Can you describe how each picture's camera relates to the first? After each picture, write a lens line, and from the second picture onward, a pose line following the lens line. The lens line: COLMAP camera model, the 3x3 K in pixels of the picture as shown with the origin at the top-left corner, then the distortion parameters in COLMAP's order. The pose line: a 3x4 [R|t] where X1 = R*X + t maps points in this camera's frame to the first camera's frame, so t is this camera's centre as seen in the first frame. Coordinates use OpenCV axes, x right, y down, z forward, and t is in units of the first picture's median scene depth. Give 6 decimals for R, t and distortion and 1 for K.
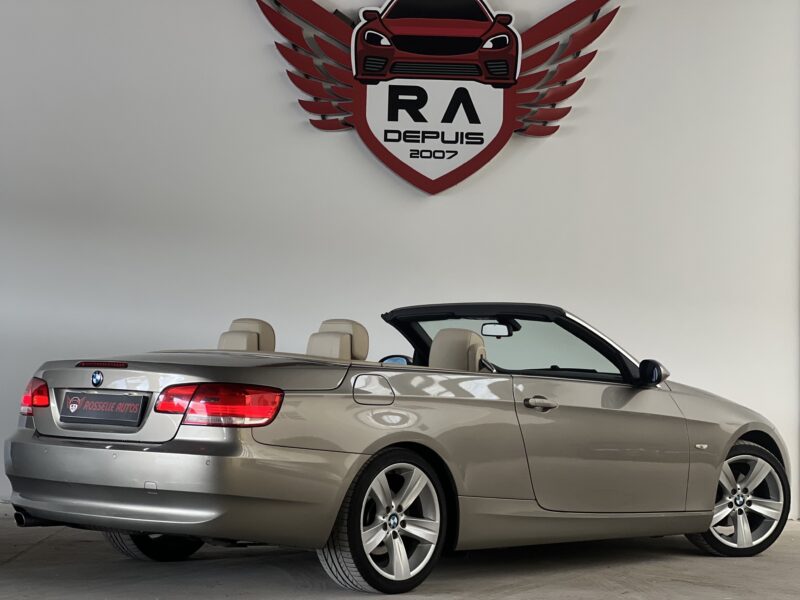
lens RADIAL K [[1936.6, 0, 400.0], [0, 1936.6, 300.0], [0, 0, 1]] dist [0.144365, 0.516211]
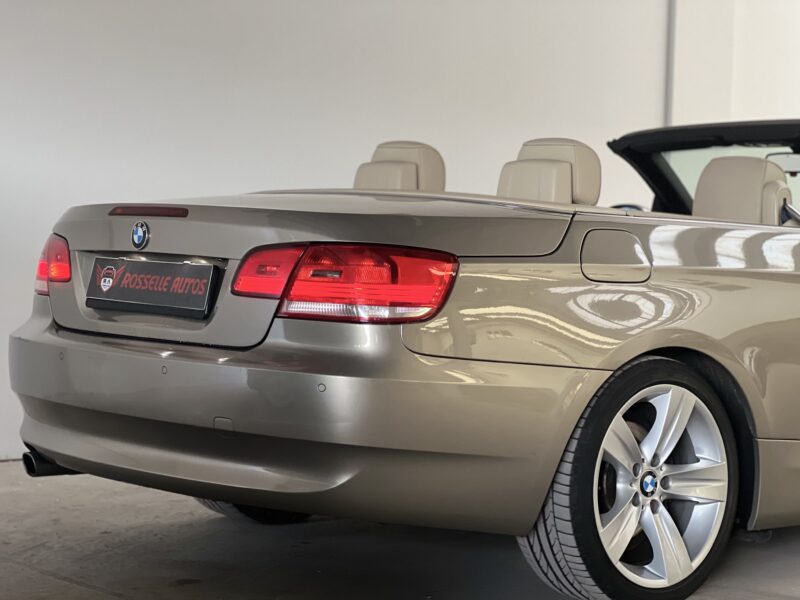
lens RADIAL K [[1936.6, 0, 400.0], [0, 1936.6, 300.0], [0, 0, 1]] dist [0.144365, 0.516211]
pose [[0.995792, 0.005041, -0.091504, -0.013471], [0.001398, 0.997534, 0.070168, 0.010457], [0.091632, -0.070001, 0.993329, 0.234032]]
